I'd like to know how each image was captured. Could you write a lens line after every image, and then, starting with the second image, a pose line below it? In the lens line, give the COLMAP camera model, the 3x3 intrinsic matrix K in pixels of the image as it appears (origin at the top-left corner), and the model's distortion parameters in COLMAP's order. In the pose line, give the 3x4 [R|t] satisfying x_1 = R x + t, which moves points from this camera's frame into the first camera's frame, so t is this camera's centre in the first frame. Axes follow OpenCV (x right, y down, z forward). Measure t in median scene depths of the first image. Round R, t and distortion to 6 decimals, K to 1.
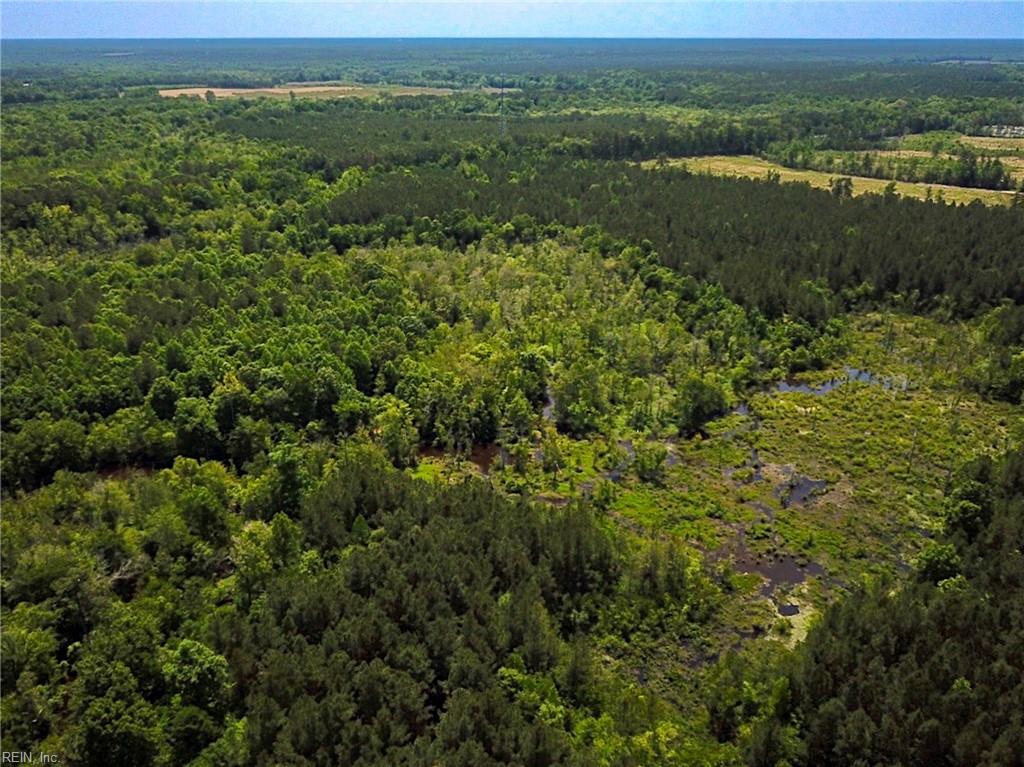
lens RADIAL K [[825.0, 0, 514.5], [0, 825.0, 383.3], [0, 0, 1]] dist [0.000746, 0.001598]
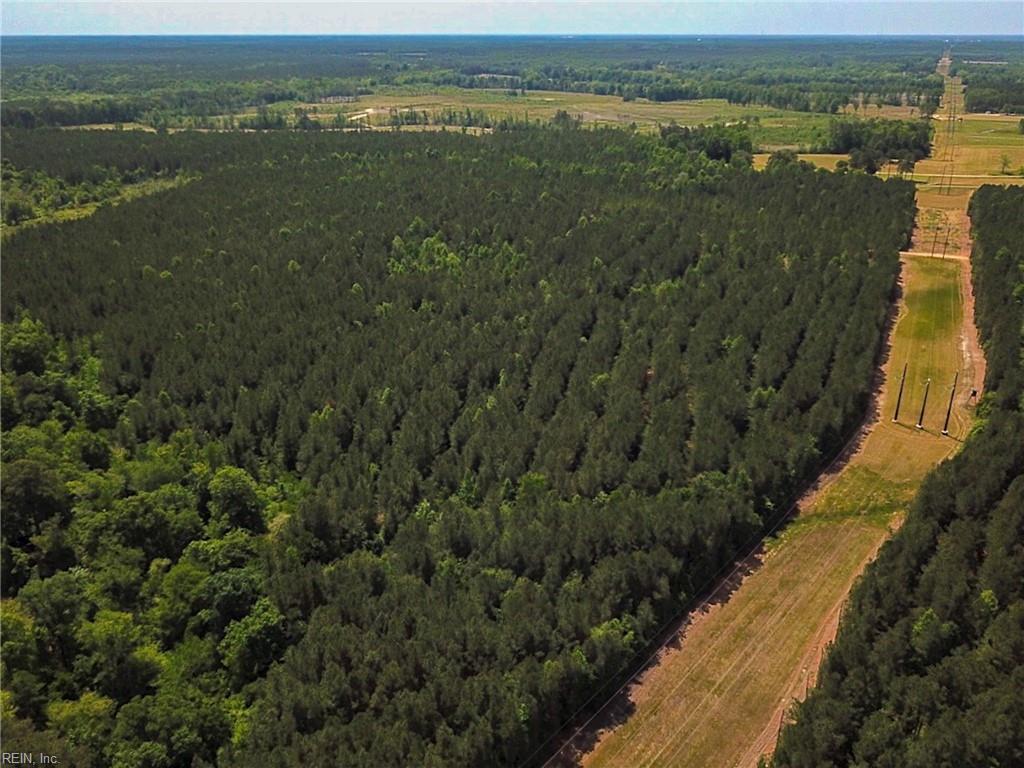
lens RADIAL K [[825.0, 0, 514.5], [0, 825.0, 383.8], [0, 0, 1]] dist [0.000746, 0.001598]
pose [[0.839580, -0.217881, 0.497628, 0.037458], [0.215588, 0.974455, 0.062923, 0.150525], [-0.498626, 0.054454, 0.865105, -0.361374]]
